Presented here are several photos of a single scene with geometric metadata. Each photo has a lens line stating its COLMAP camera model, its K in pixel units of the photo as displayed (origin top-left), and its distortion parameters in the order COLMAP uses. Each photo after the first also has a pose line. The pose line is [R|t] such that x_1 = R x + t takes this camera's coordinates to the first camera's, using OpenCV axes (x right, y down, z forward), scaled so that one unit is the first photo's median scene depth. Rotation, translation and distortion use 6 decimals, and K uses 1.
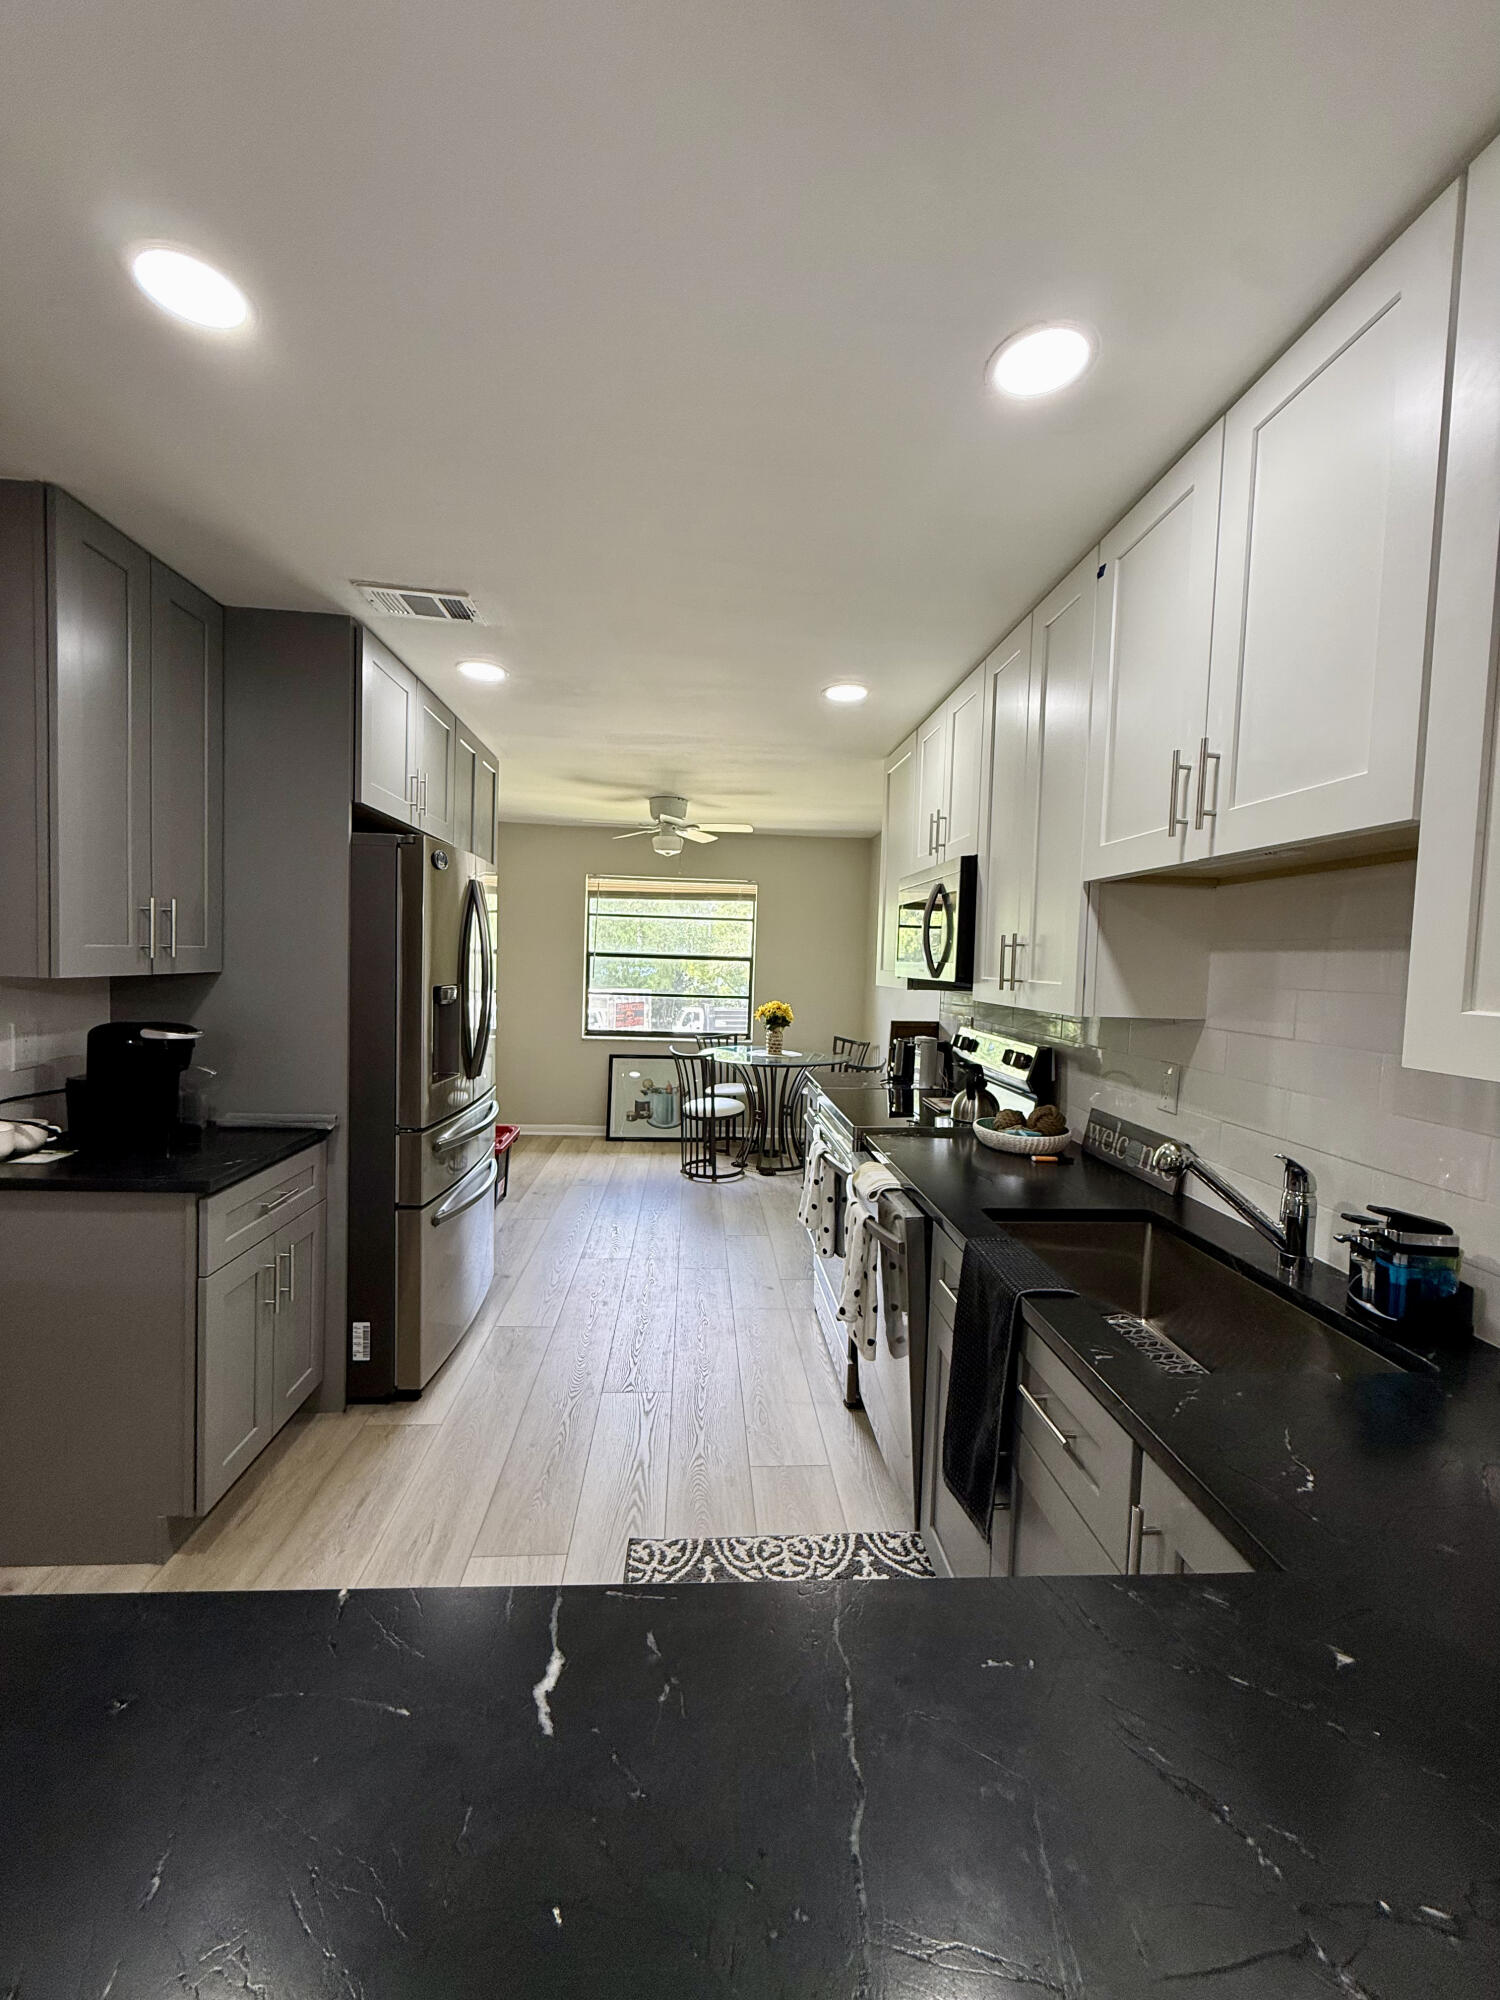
lens RADIAL K [[795.8, 0, 751.1], [0, 795.8, 996.1], [0, 0, 1]] dist [0.001909, -0.000163]
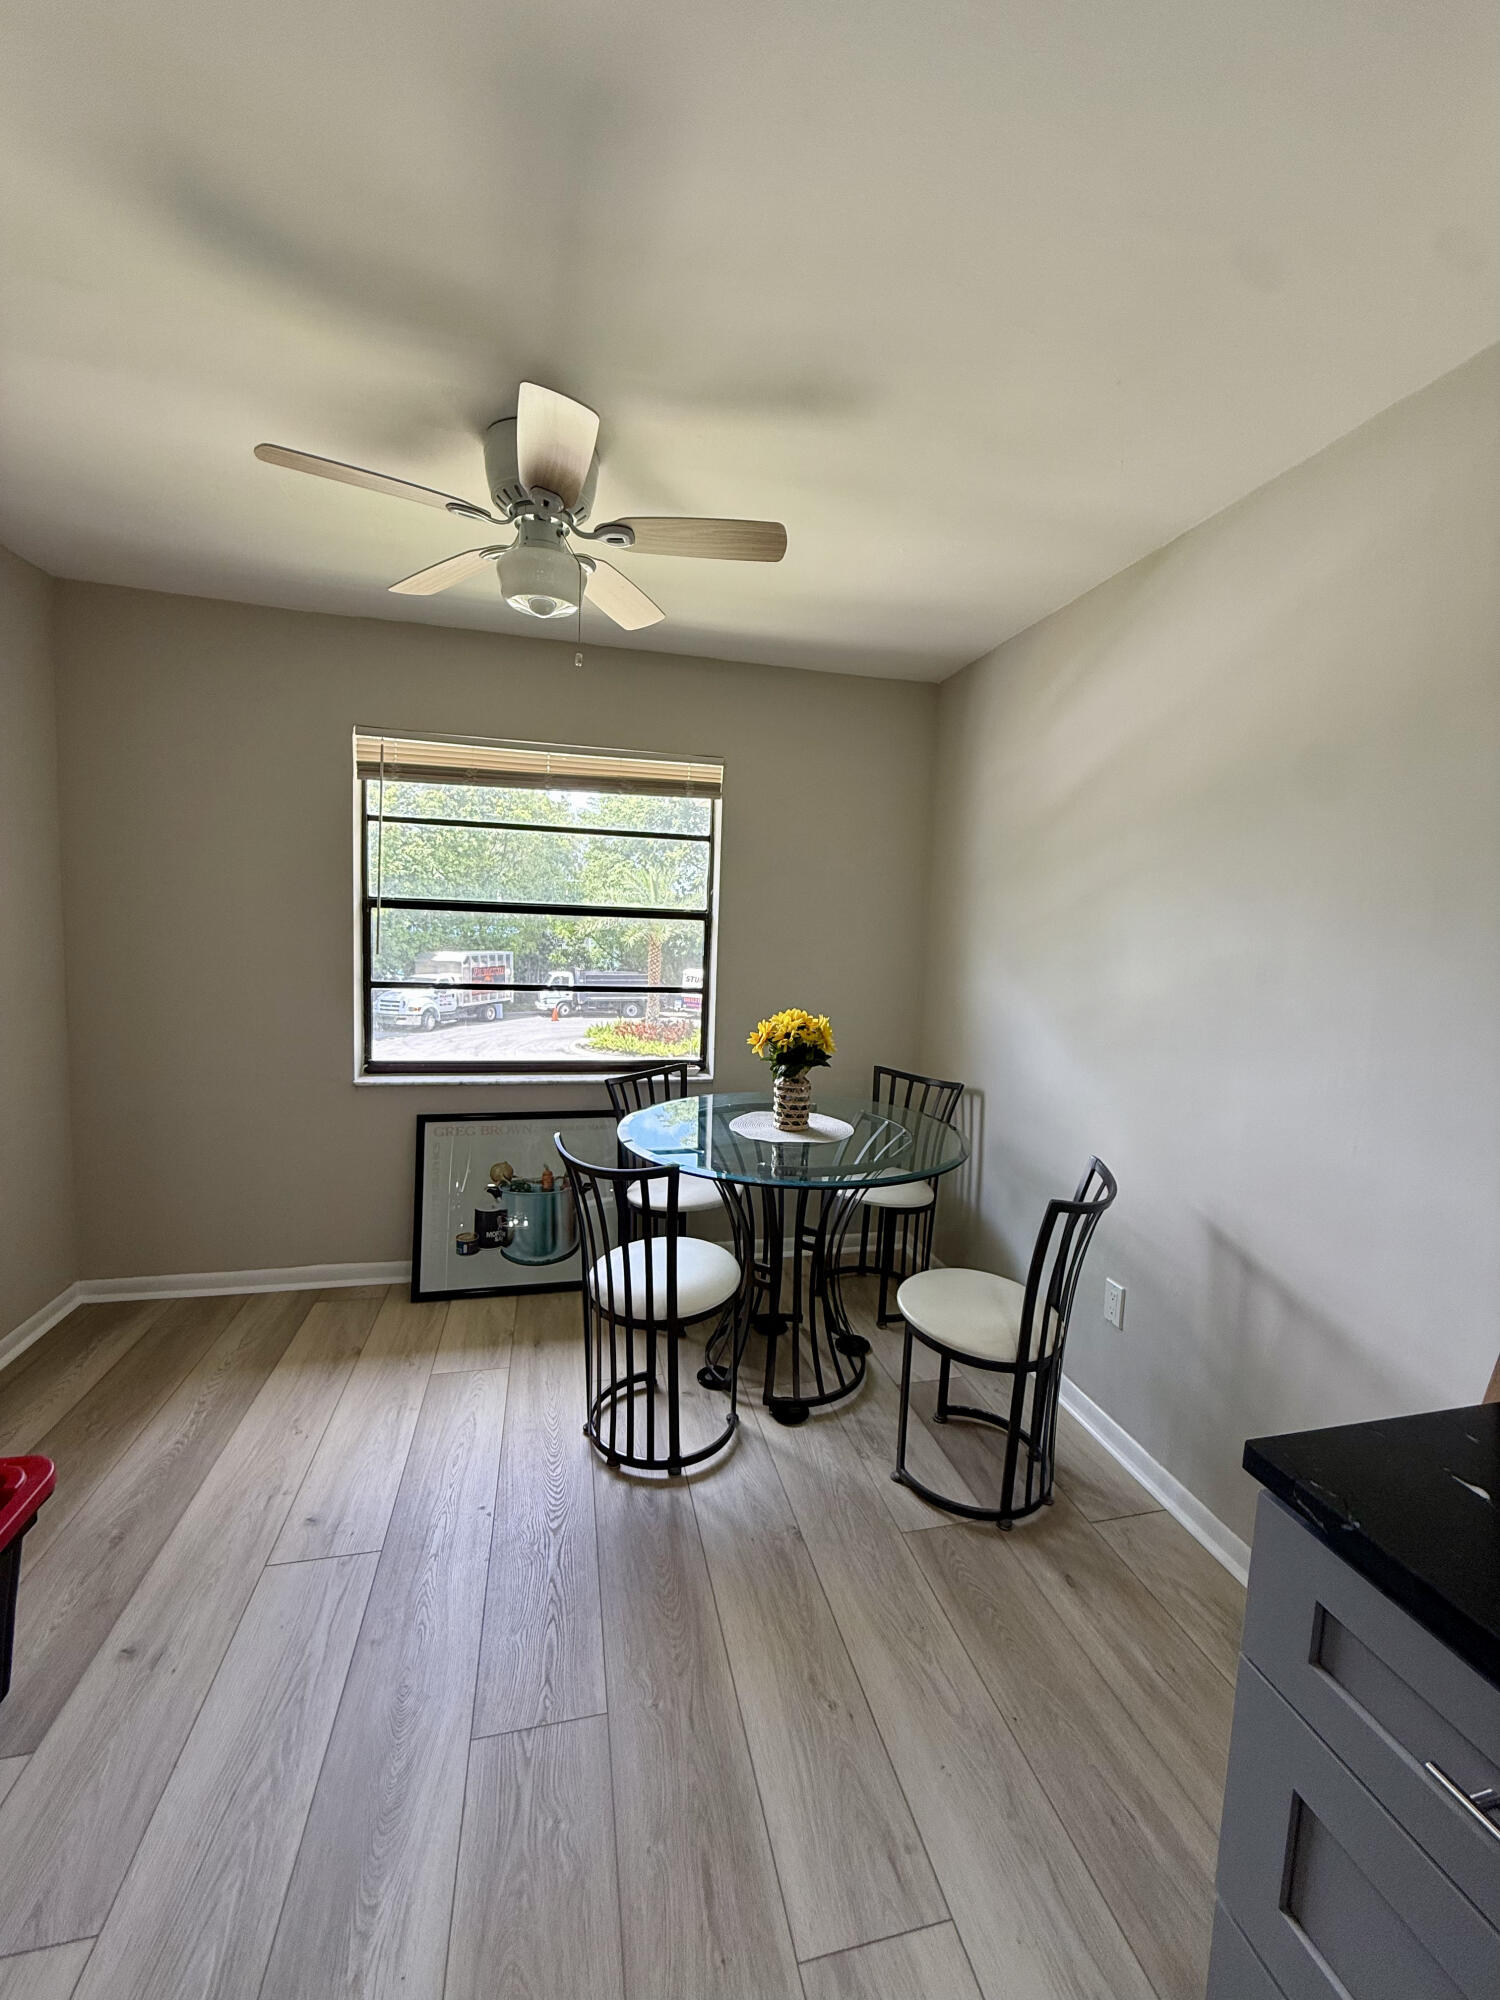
lens RADIAL K [[795.8, 0, 748.3], [0, 795.8, 993.7], [0, 0, 1]] dist [0.001909, -0.000163]
pose [[0.986711, -0.010679, 0.162132, -0.102363], [0.002208, 0.998627, 0.052339, -0.039201], [-0.162469, -0.051285, 0.985380, 0.872513]]
